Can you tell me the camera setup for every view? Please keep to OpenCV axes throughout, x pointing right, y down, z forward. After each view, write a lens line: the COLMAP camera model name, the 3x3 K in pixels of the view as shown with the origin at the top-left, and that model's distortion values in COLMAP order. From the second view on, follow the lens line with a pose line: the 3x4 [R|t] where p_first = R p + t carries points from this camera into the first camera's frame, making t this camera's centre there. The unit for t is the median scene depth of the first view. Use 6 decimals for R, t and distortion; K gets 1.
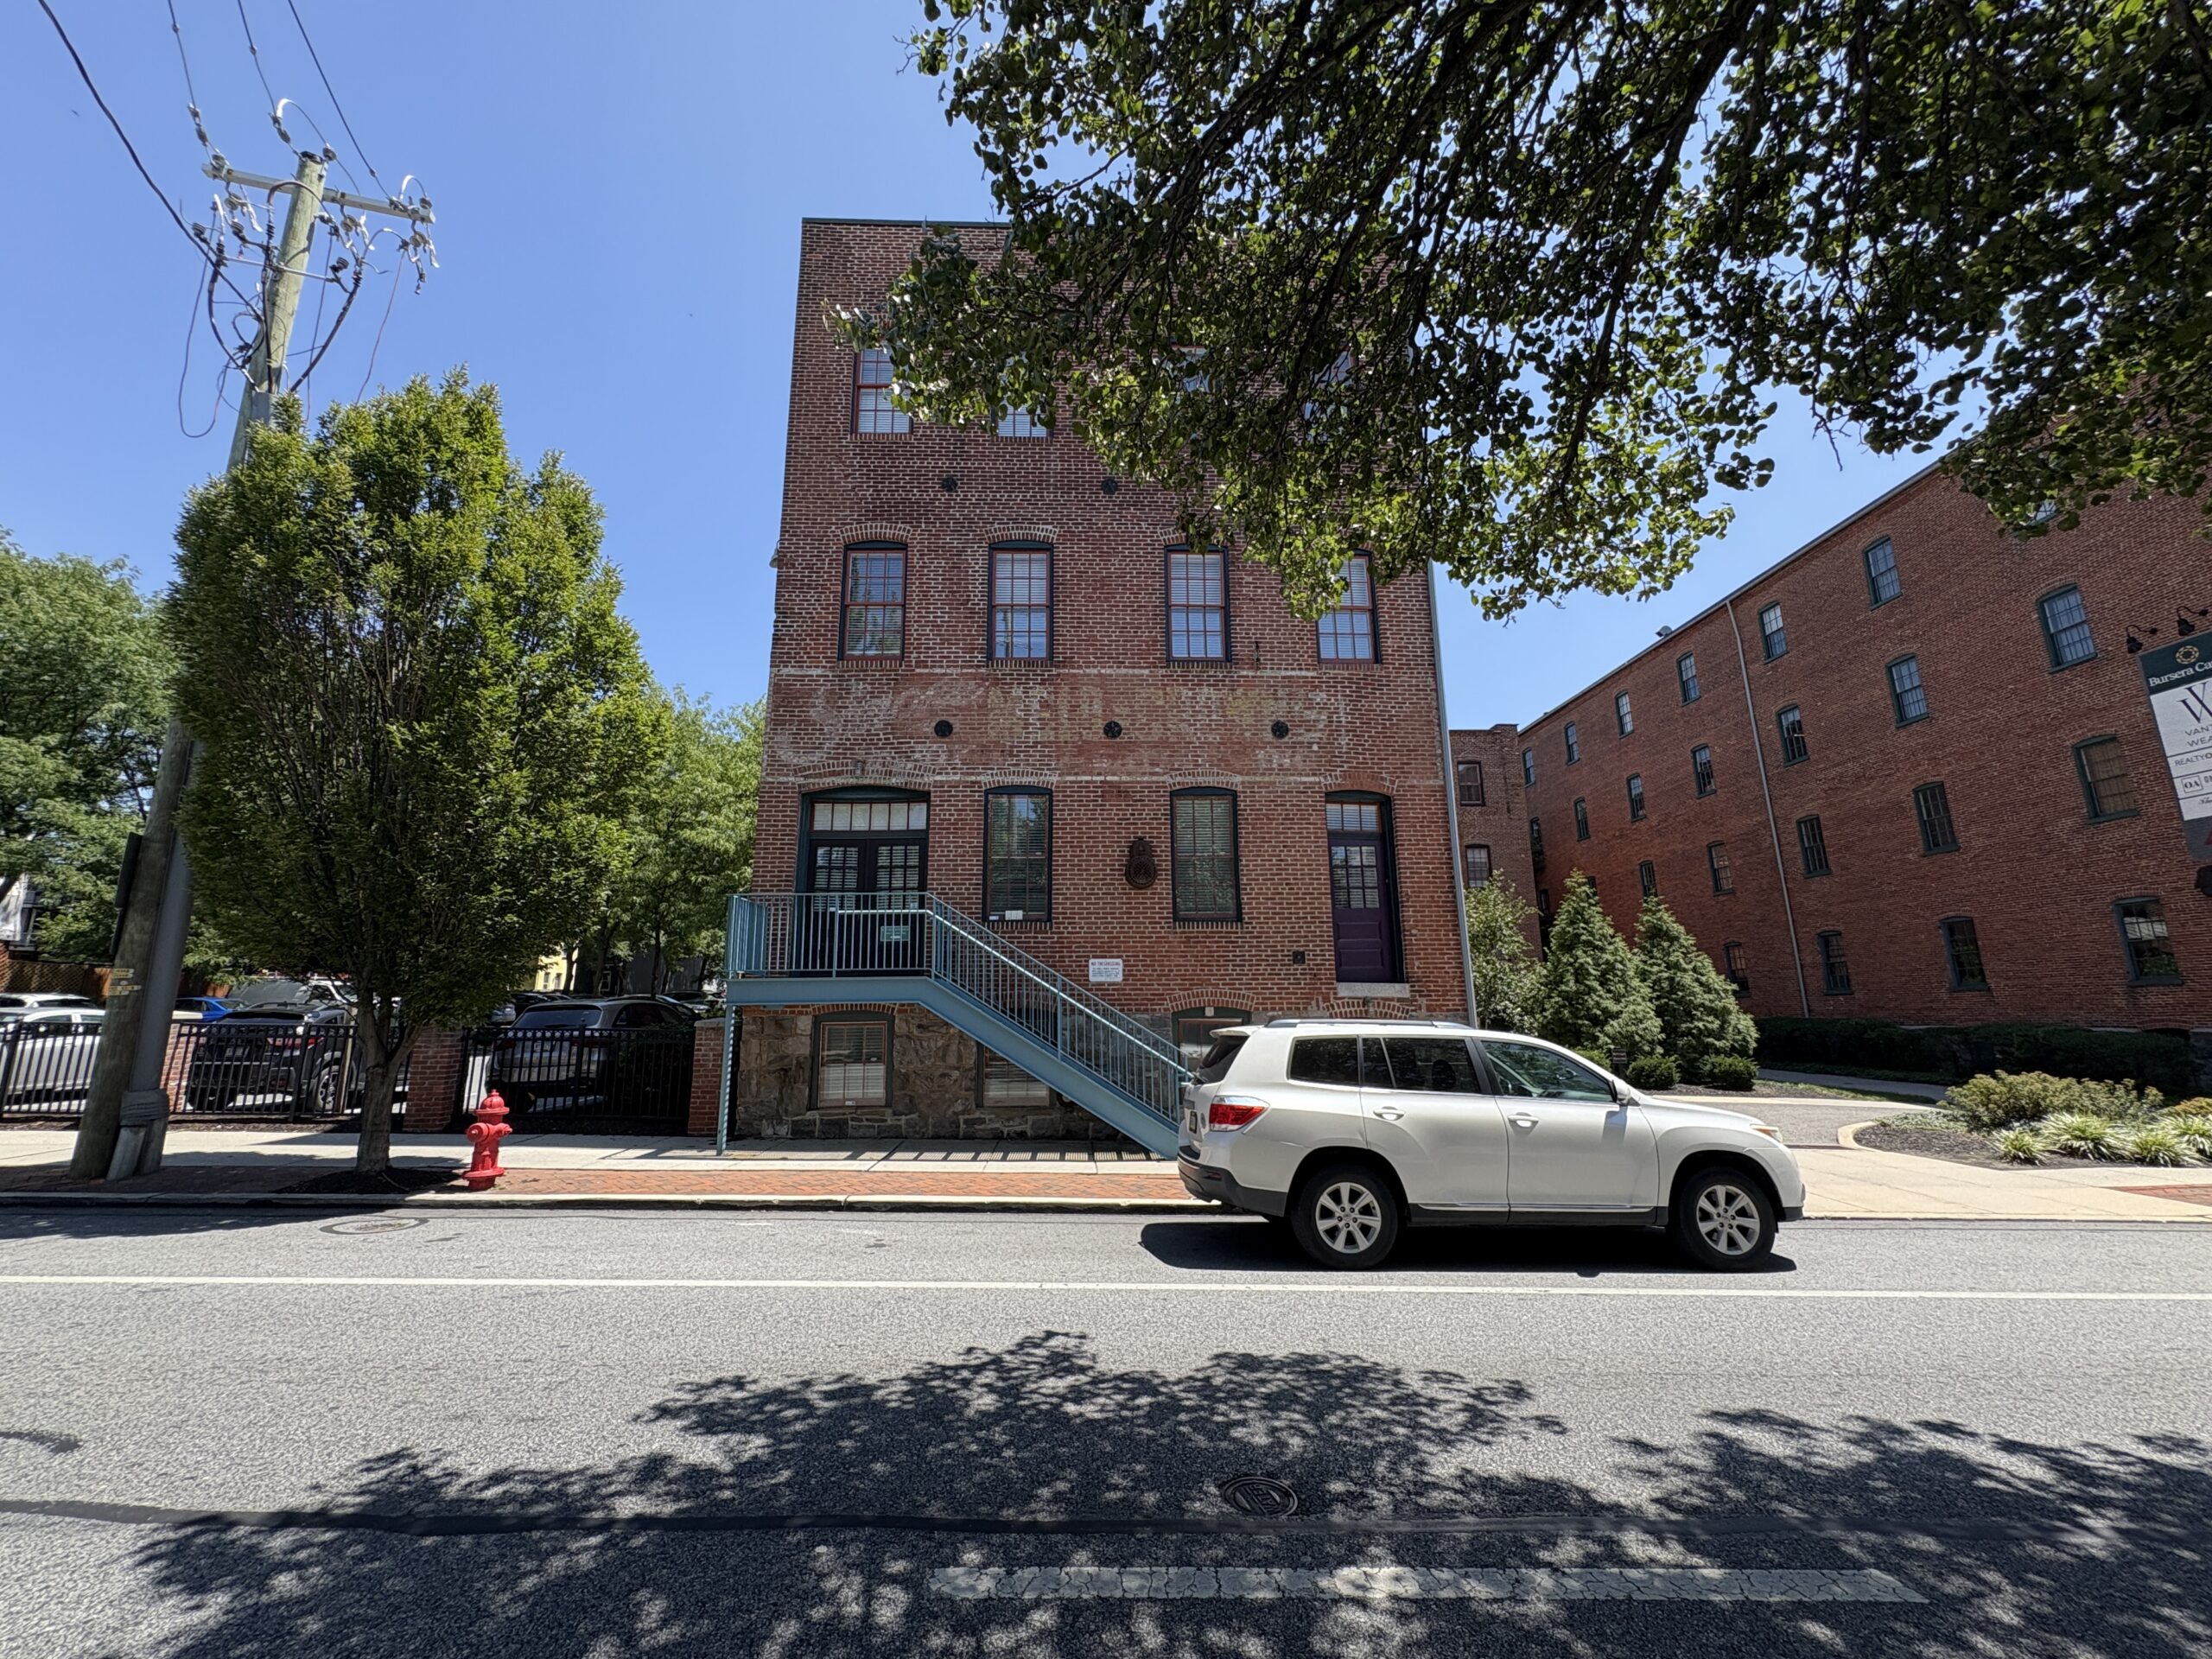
lens RADIAL K [[860.7, 0, 1101.4], [0, 860.7, 826.7], [0, 0, 1]] dist [0.003860, -0.000028]
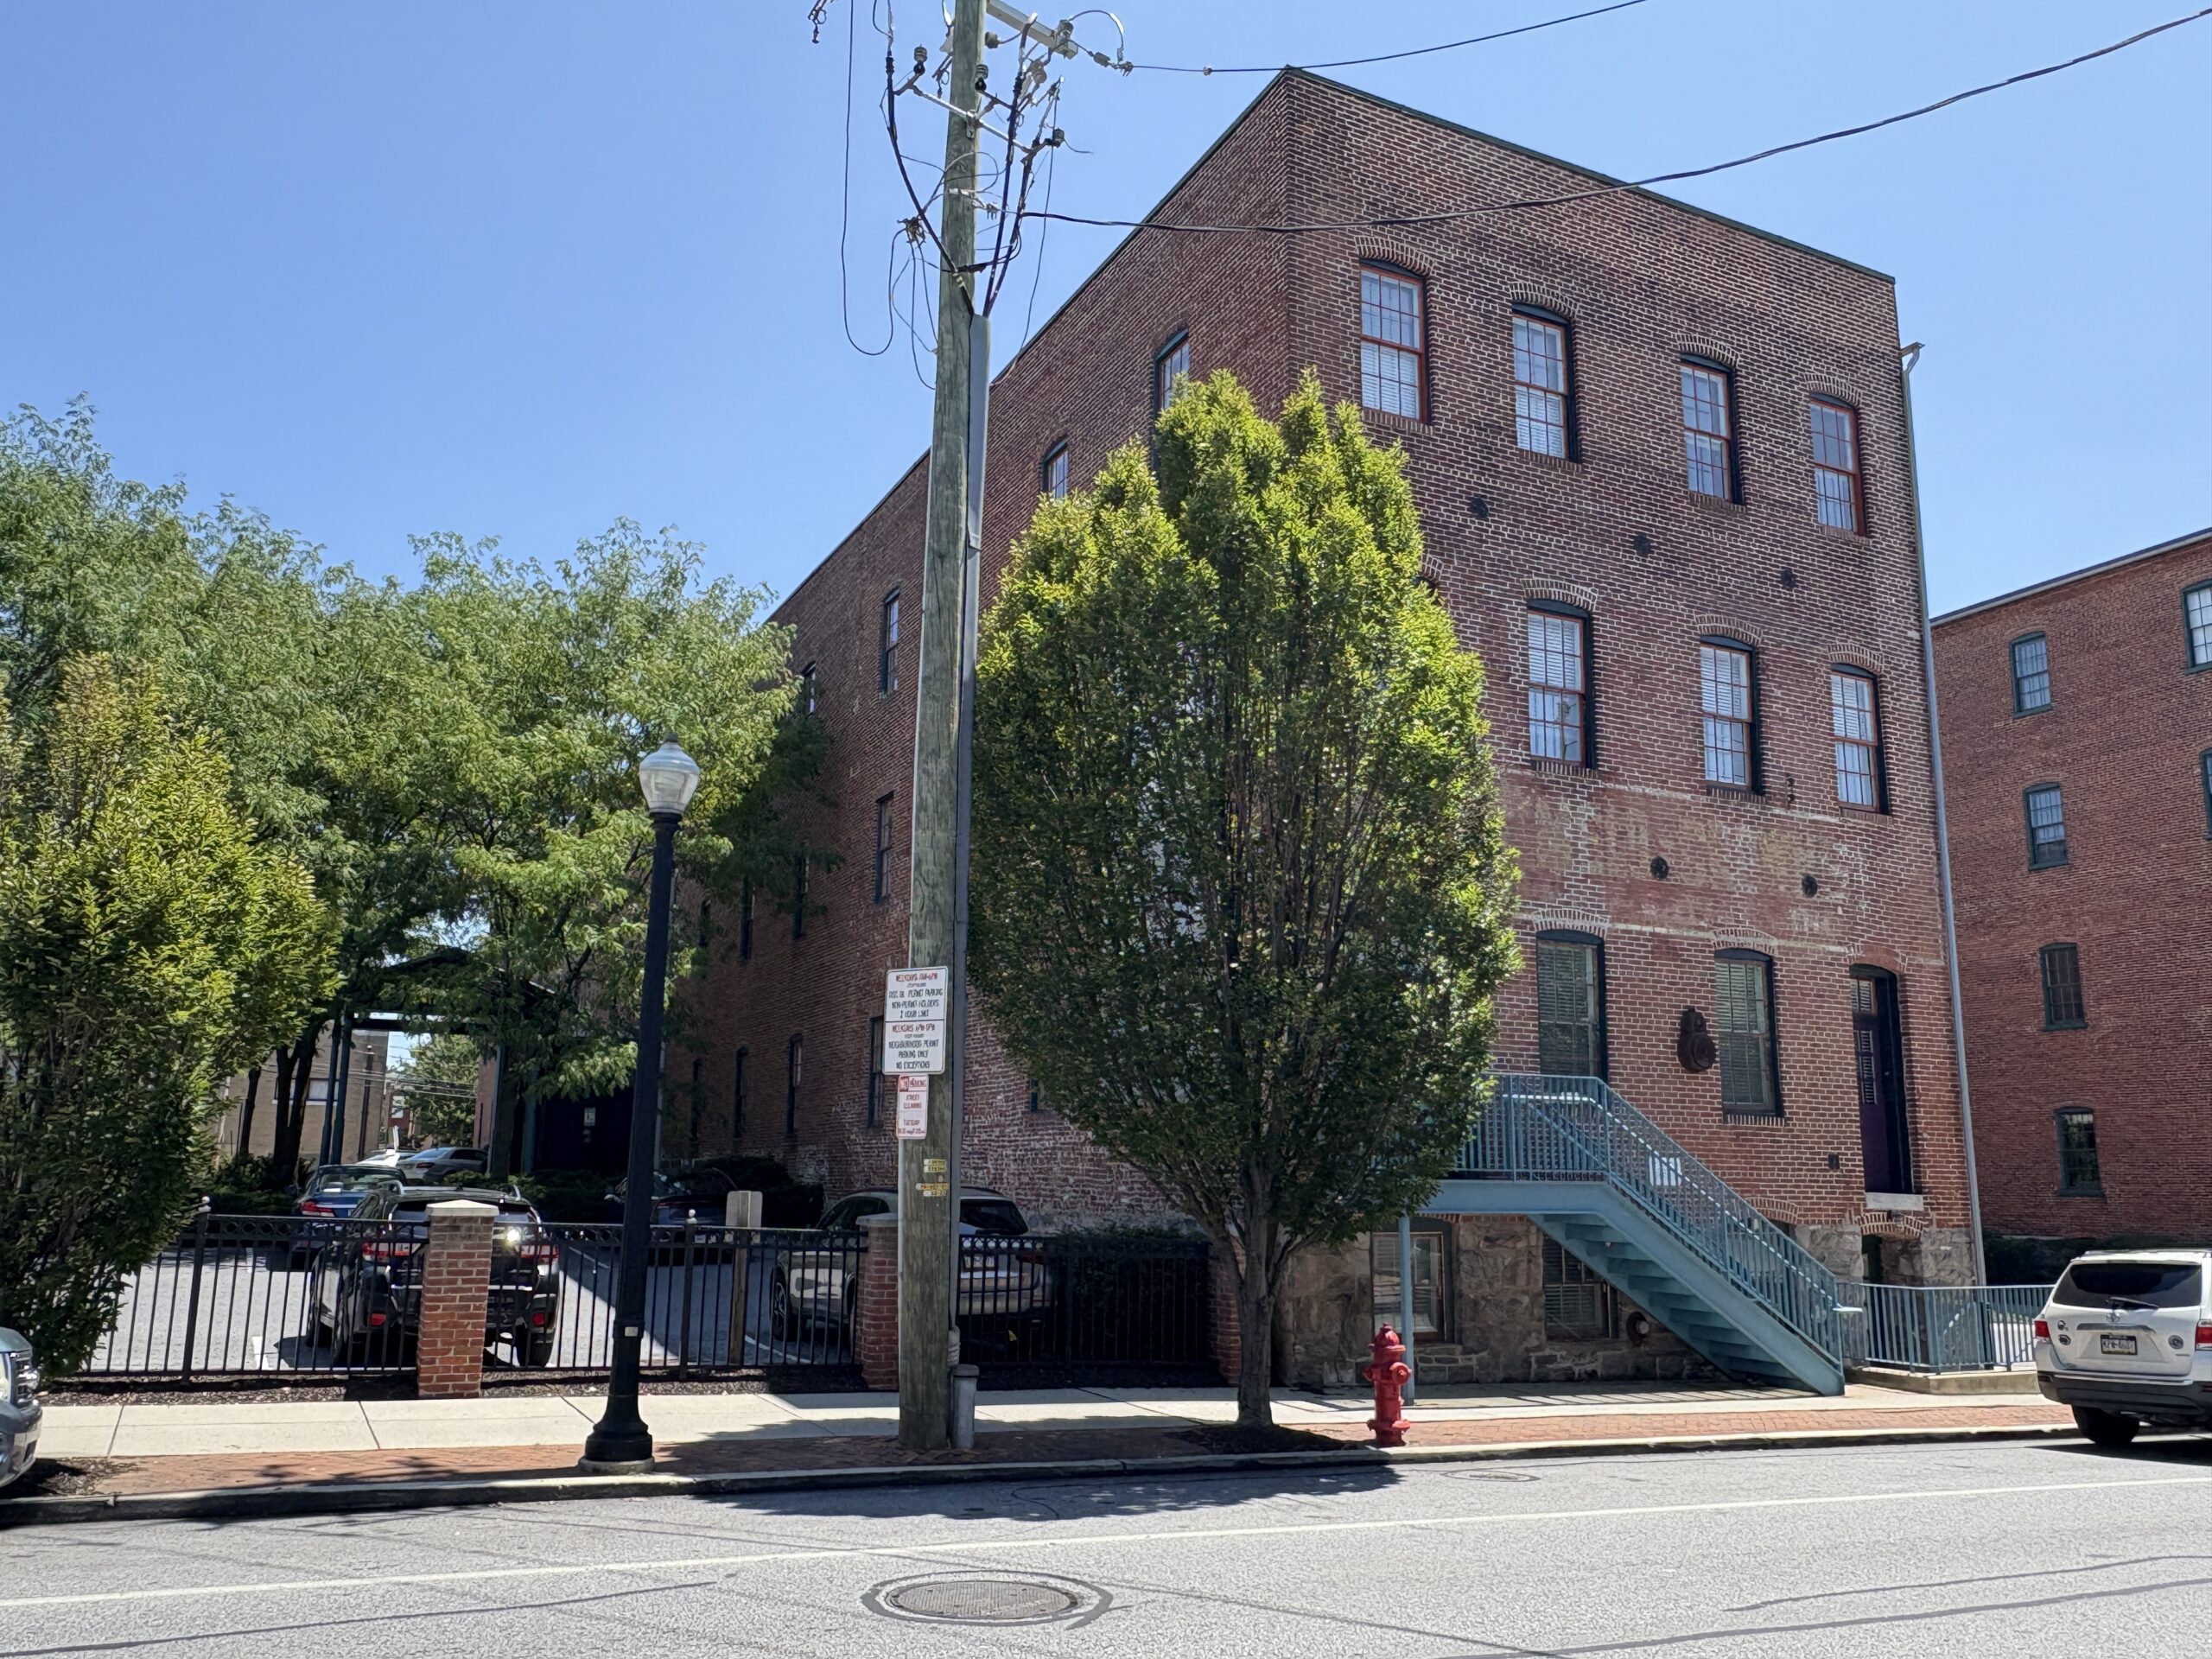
lens RADIAL K [[1672.9, 0, 1099.3], [0, 1672.9, 844.7], [0, 0, 1]] dist [0.045926, -0.040128]
pose [[0.909149, 0.101585, 0.403892, -1.028806], [-0.107543, 0.994168, -0.007972, -0.062205], [-0.402347, -0.036188, 0.914772, -0.202025]]
